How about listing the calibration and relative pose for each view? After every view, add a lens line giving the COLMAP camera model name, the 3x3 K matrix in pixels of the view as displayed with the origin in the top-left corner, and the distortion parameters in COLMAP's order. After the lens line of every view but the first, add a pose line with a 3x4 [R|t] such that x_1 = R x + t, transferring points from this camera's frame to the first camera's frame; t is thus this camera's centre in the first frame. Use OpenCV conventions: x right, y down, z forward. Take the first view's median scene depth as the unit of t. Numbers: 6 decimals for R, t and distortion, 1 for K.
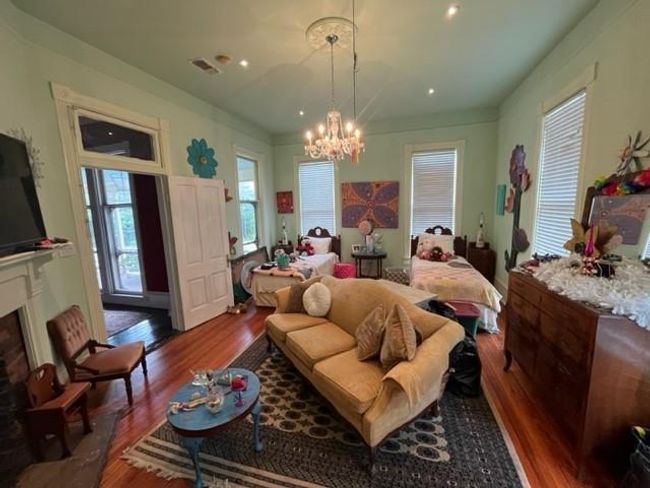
lens RADIAL K [[262.4, 0, 324.5], [0, 262.4, 244.8], [0, 0, 1]] dist [-0.003540, -0.000378]
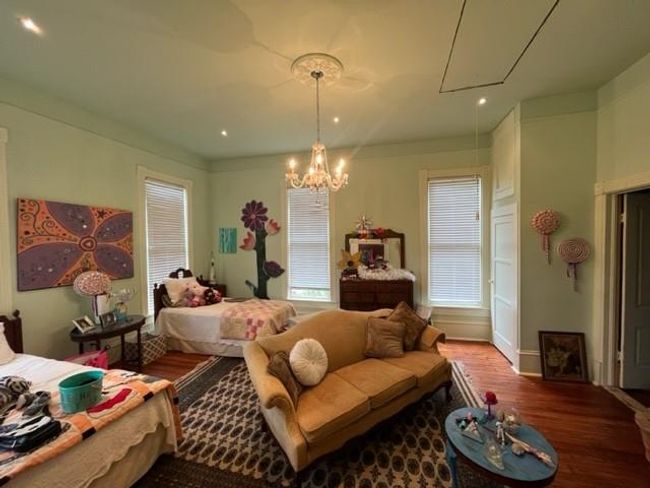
lens RADIAL K [[262.4, 0, 325.0], [0, 262.4, 245.3], [0, 0, 1]] dist [-0.003540, -0.000378]
pose [[-0.045731, 0.007764, 0.998924, -0.447113], [0.165733, 0.986171, -0.000078, -0.064569], [-0.985110, 0.165551, -0.046385, 0.524169]]
